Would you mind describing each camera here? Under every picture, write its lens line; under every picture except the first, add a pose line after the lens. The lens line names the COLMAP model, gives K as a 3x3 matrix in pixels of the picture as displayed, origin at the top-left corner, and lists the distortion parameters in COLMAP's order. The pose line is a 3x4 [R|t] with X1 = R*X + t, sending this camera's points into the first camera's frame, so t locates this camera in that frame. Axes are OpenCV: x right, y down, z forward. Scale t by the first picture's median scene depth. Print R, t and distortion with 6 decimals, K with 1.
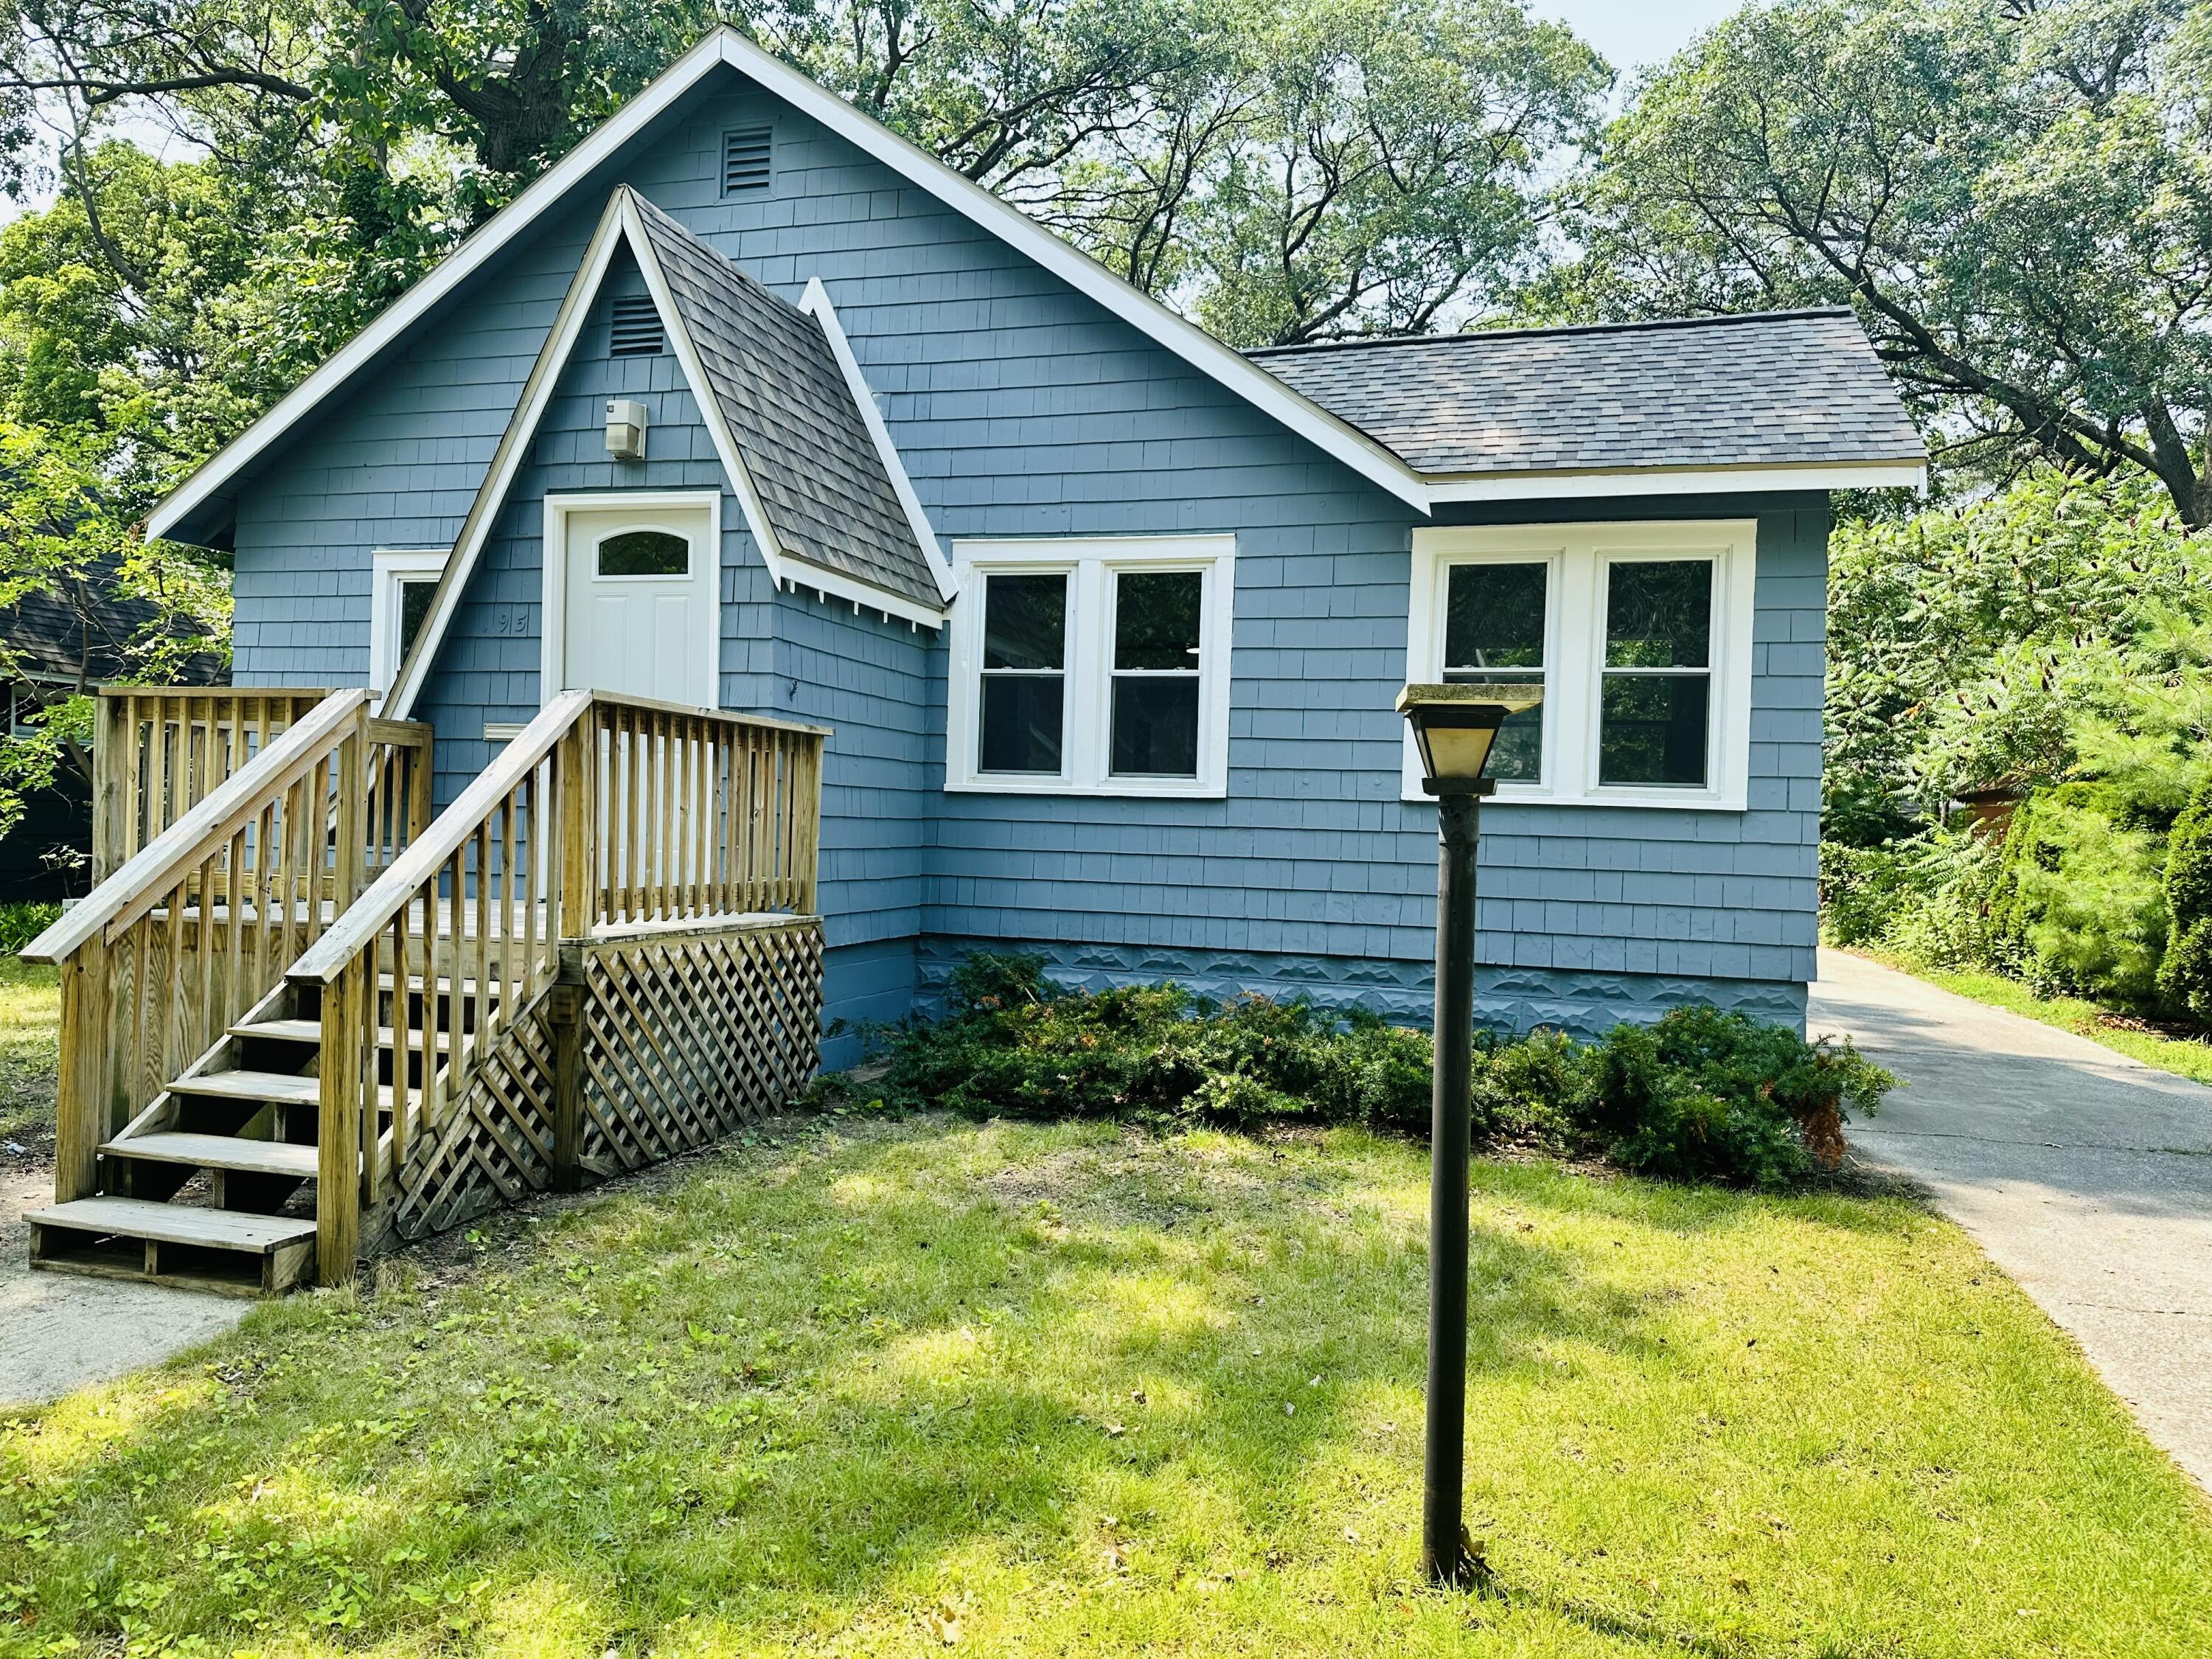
lens RADIAL K [[1557.0, 0, 1059.0], [0, 1557.0, 851.8], [0, 0, 1]] dist [0.034246, -0.042356]
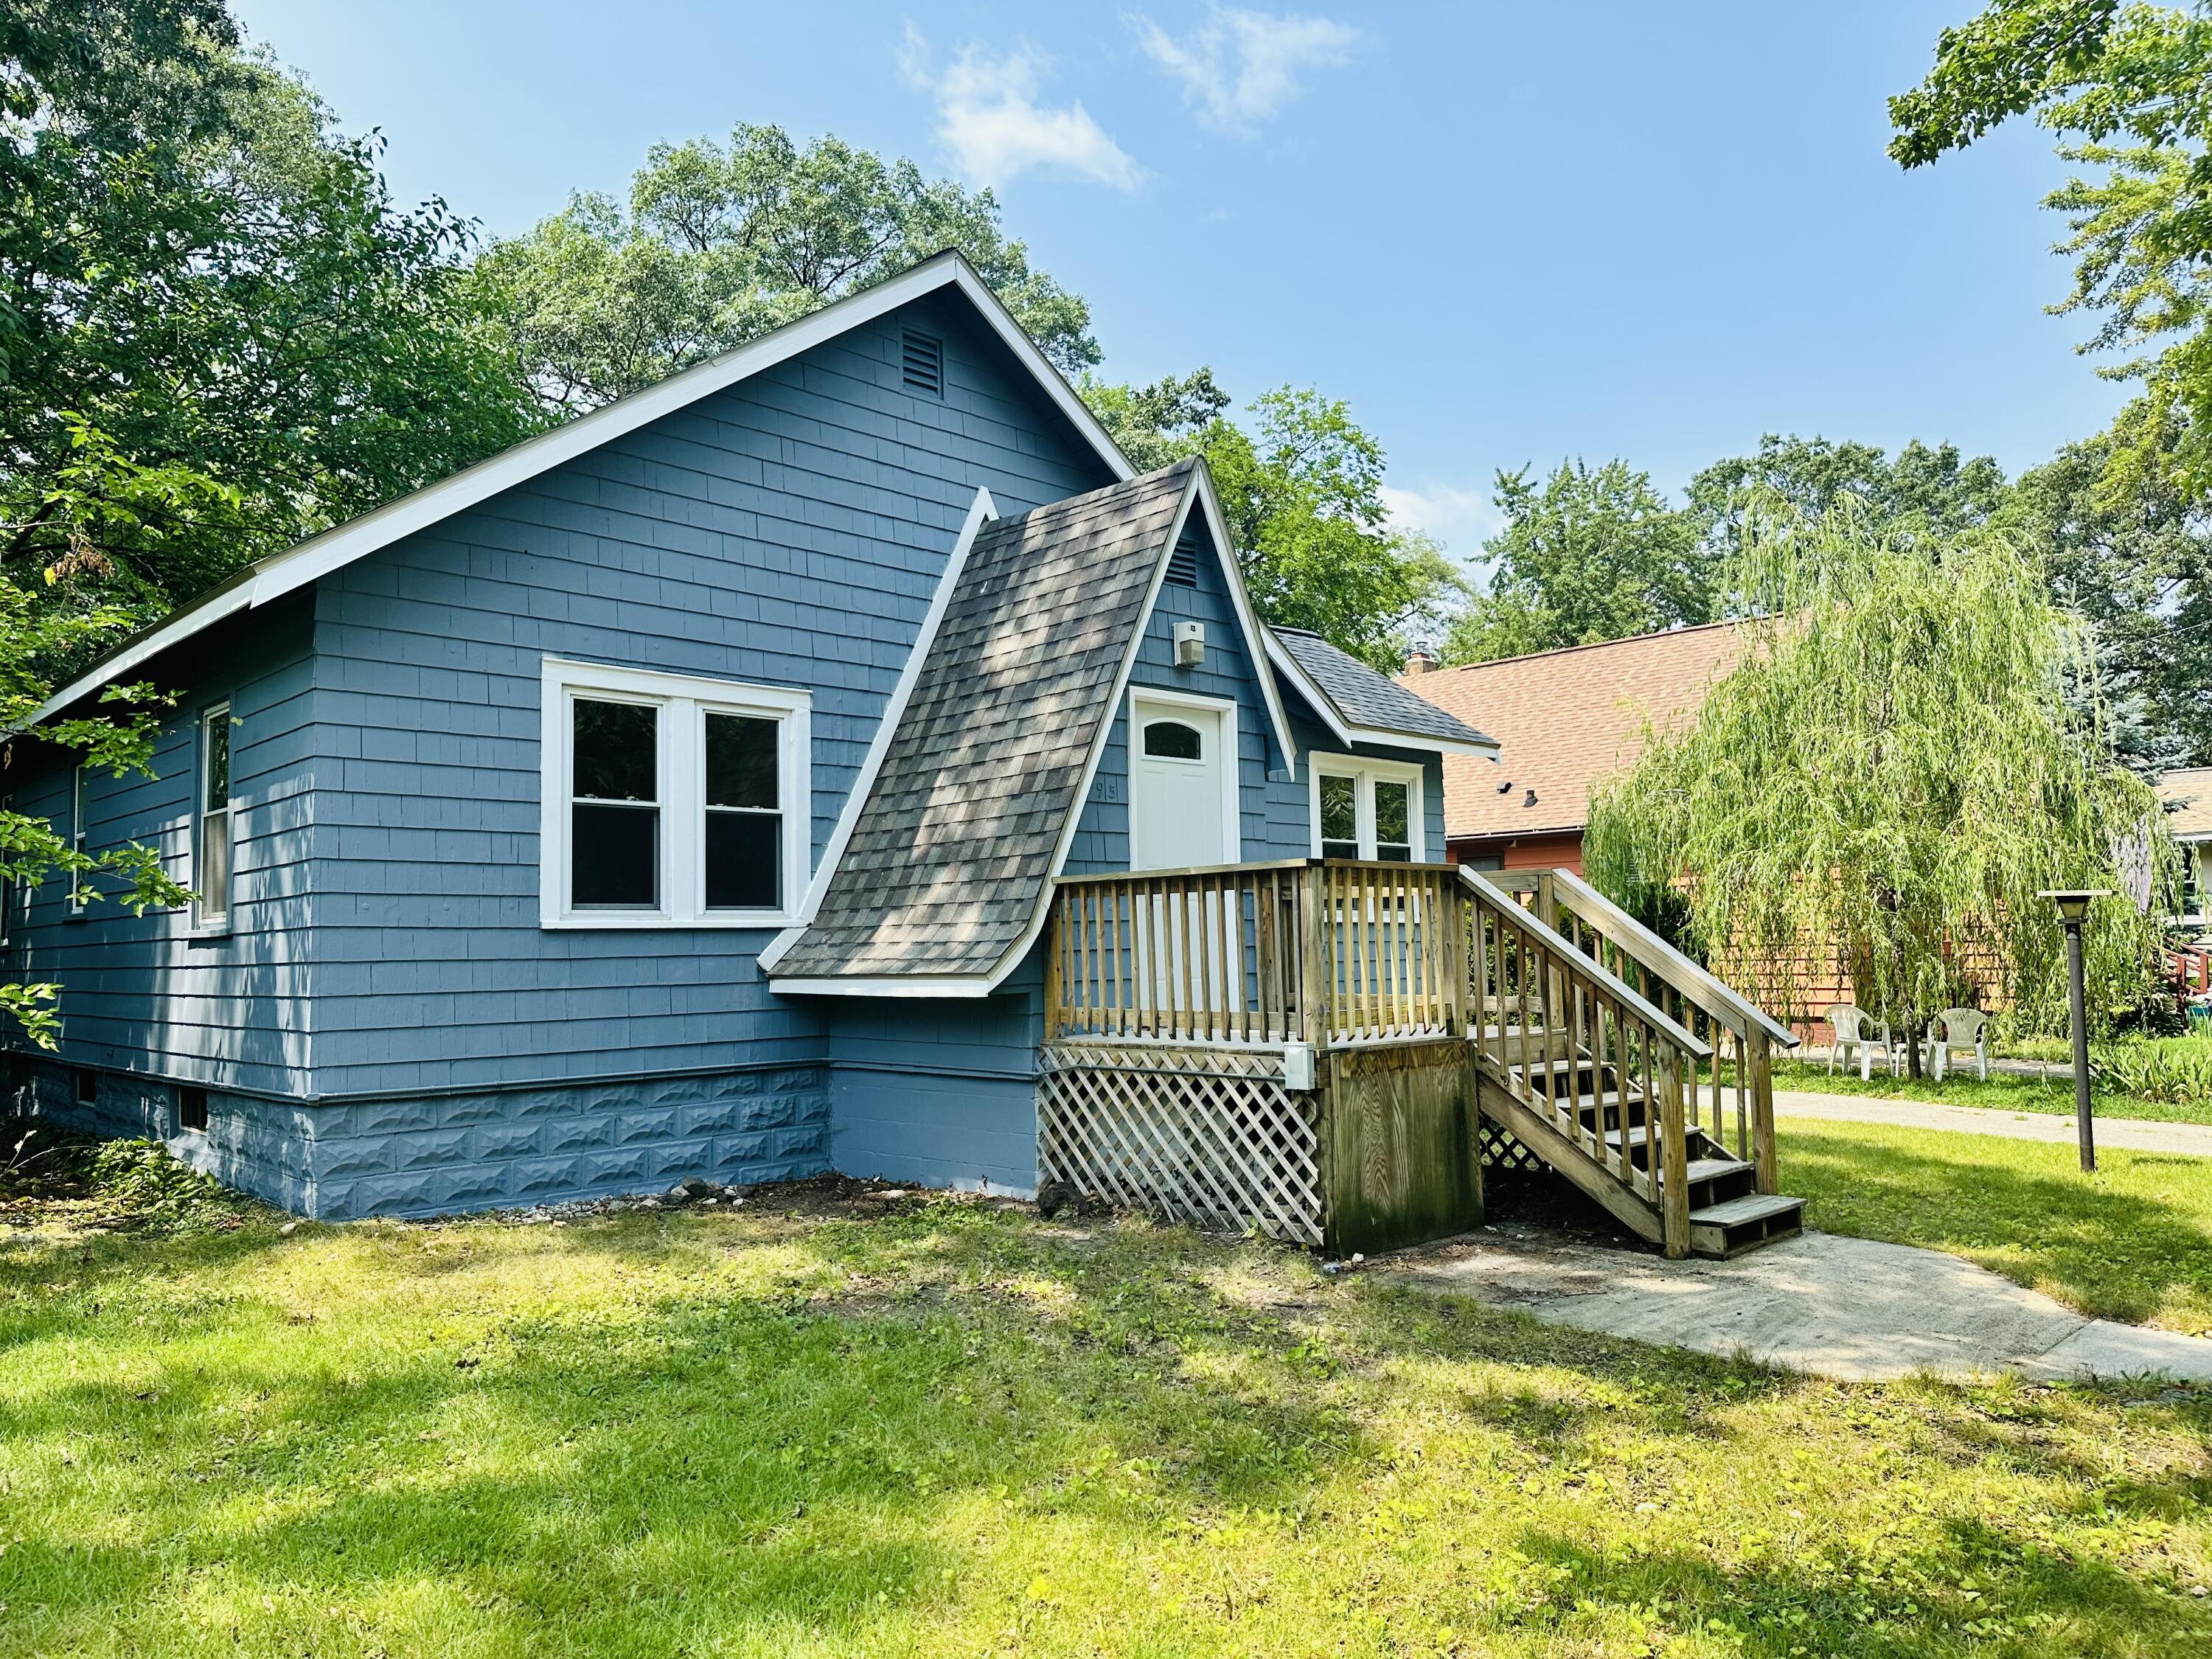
lens RADIAL K [[1557.0, 0, 1090.4], [0, 1557.0, 839.2], [0, 0, 1]] dist [0.034246, -0.042356]
pose [[0.482236, 0.019645, 0.875821, -1.237107], [0.054024, 0.997179, -0.052113, -0.045054], [-0.874374, 0.072446, 0.479815, 0.432835]]
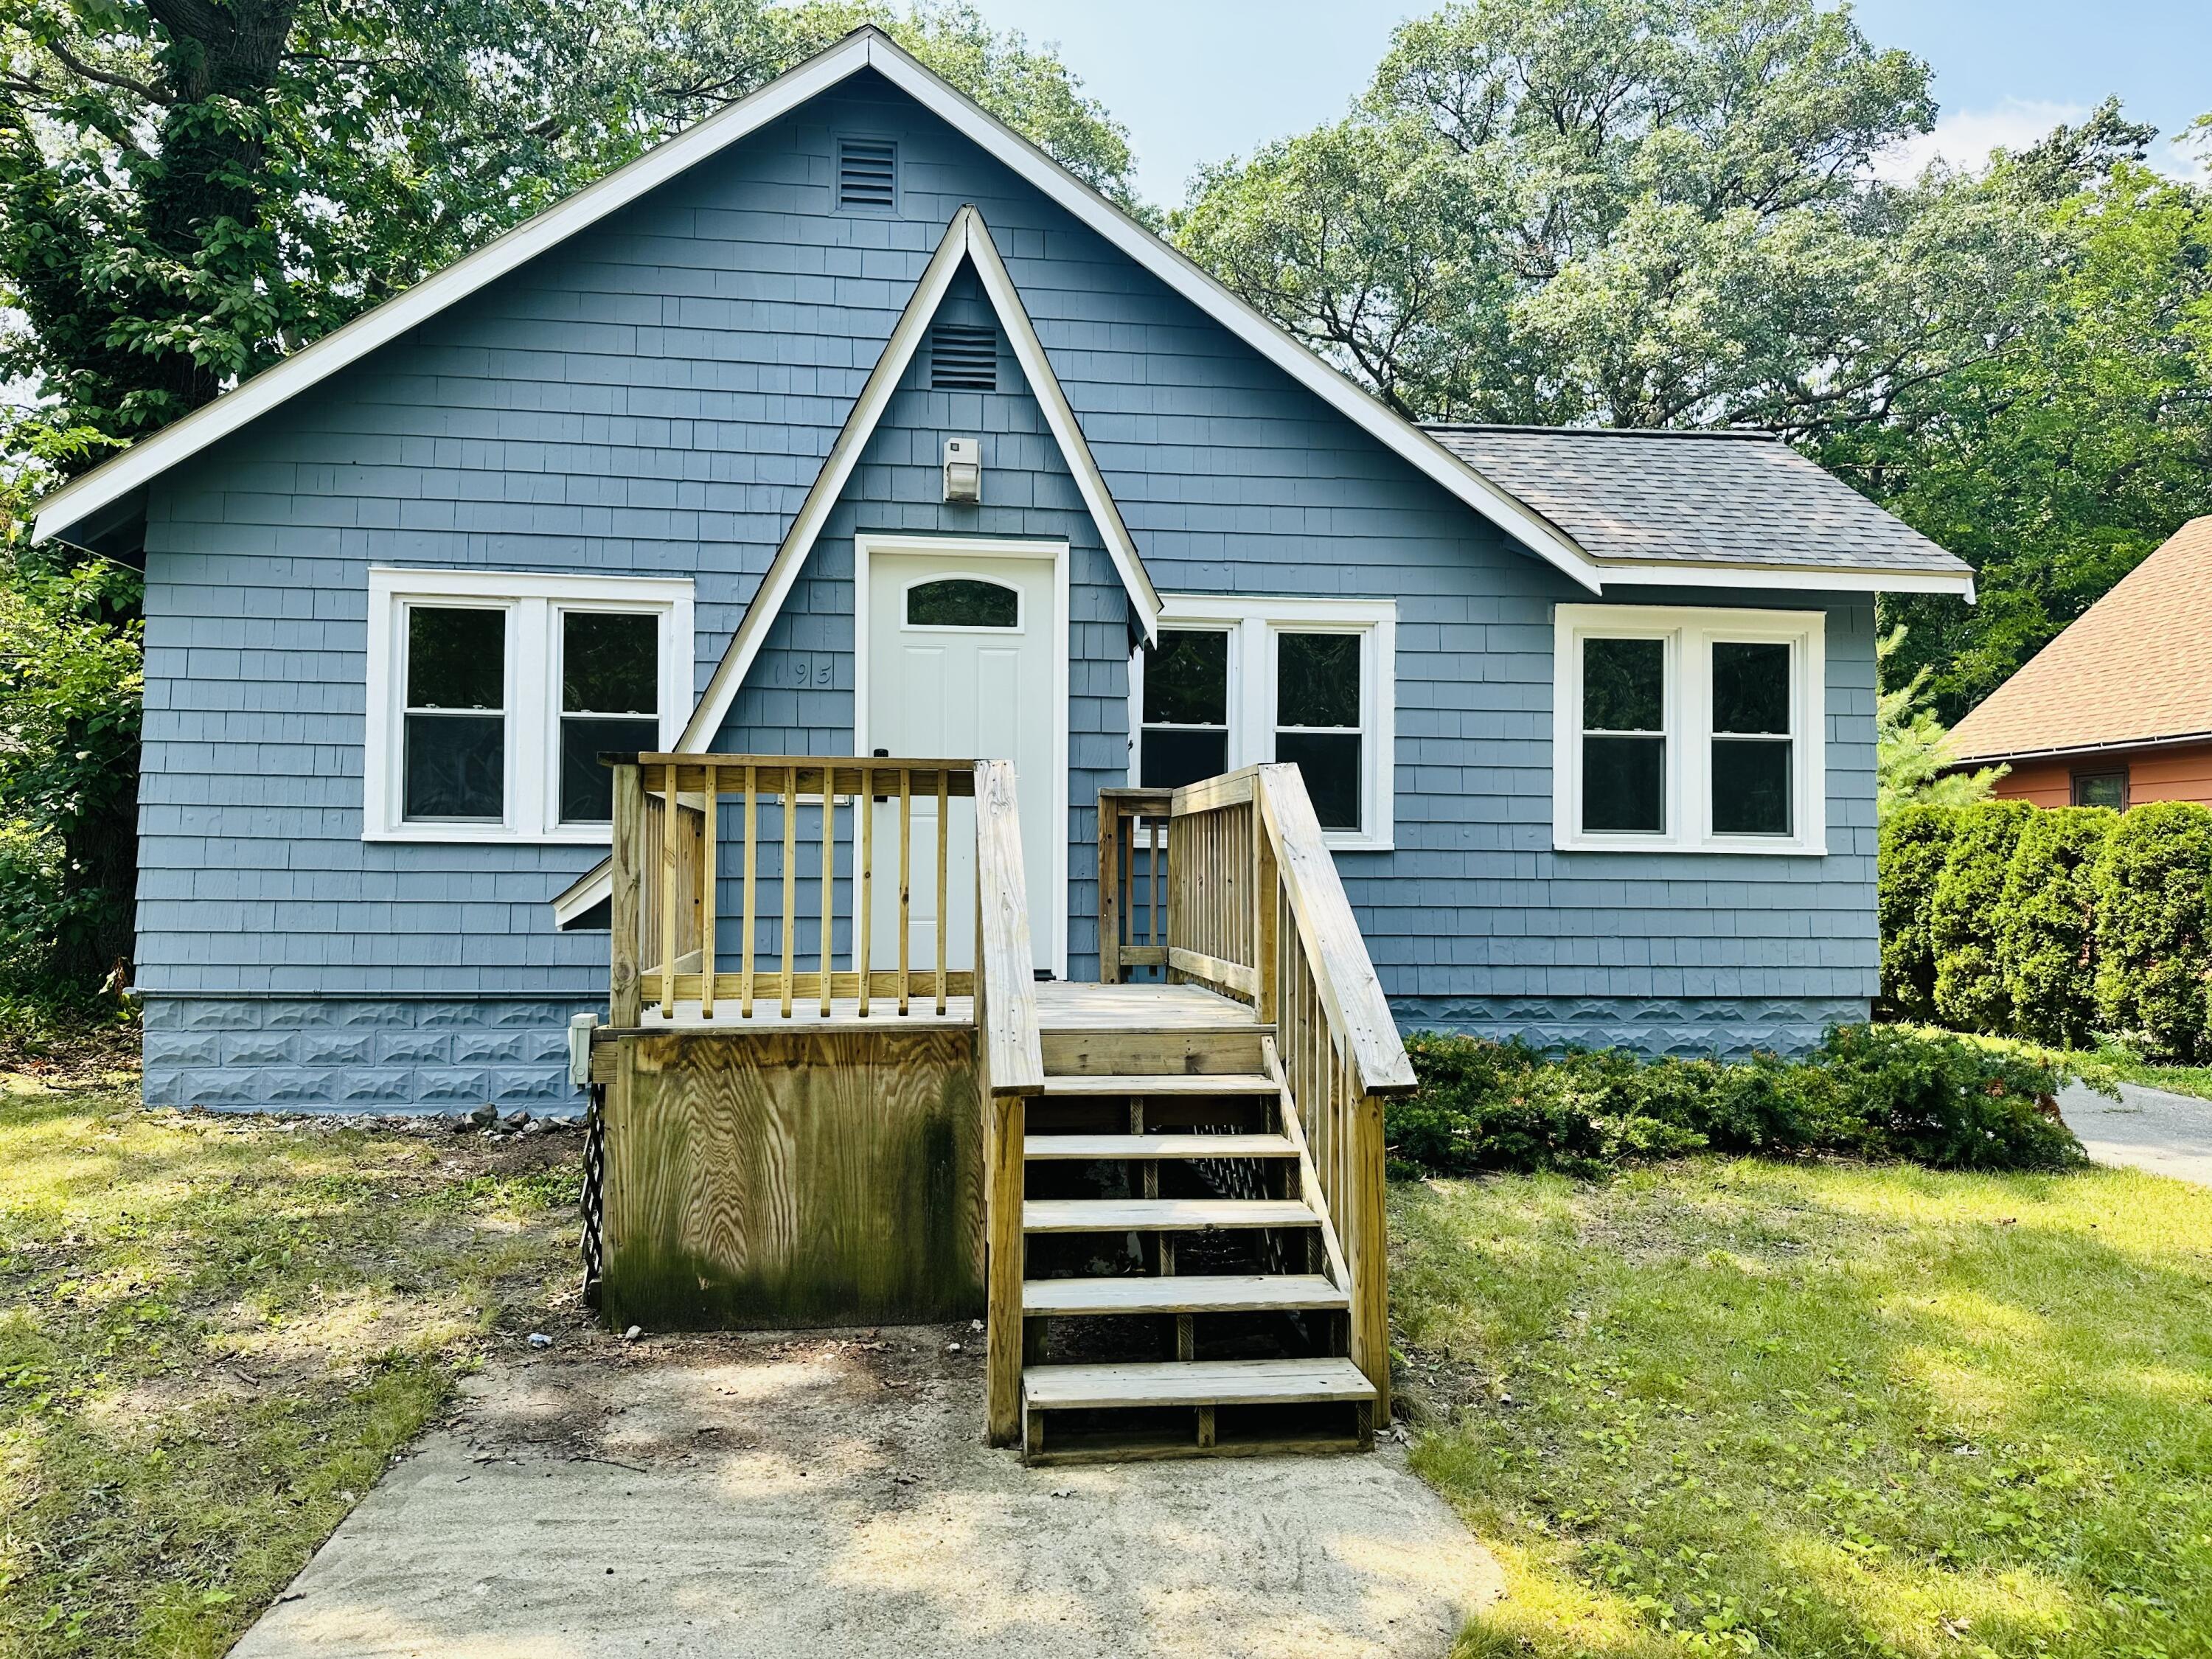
lens RADIAL K [[1557.0, 0, 1038.1], [0, 1557.0, 837.3], [0, 0, 1]] dist [0.034246, -0.042356]
pose [[0.916727, -0.013589, 0.399282, -0.539675], [0.028301, 0.999119, -0.030973, -0.018183], [-0.398510, 0.039693, 0.916305, 0.137949]]
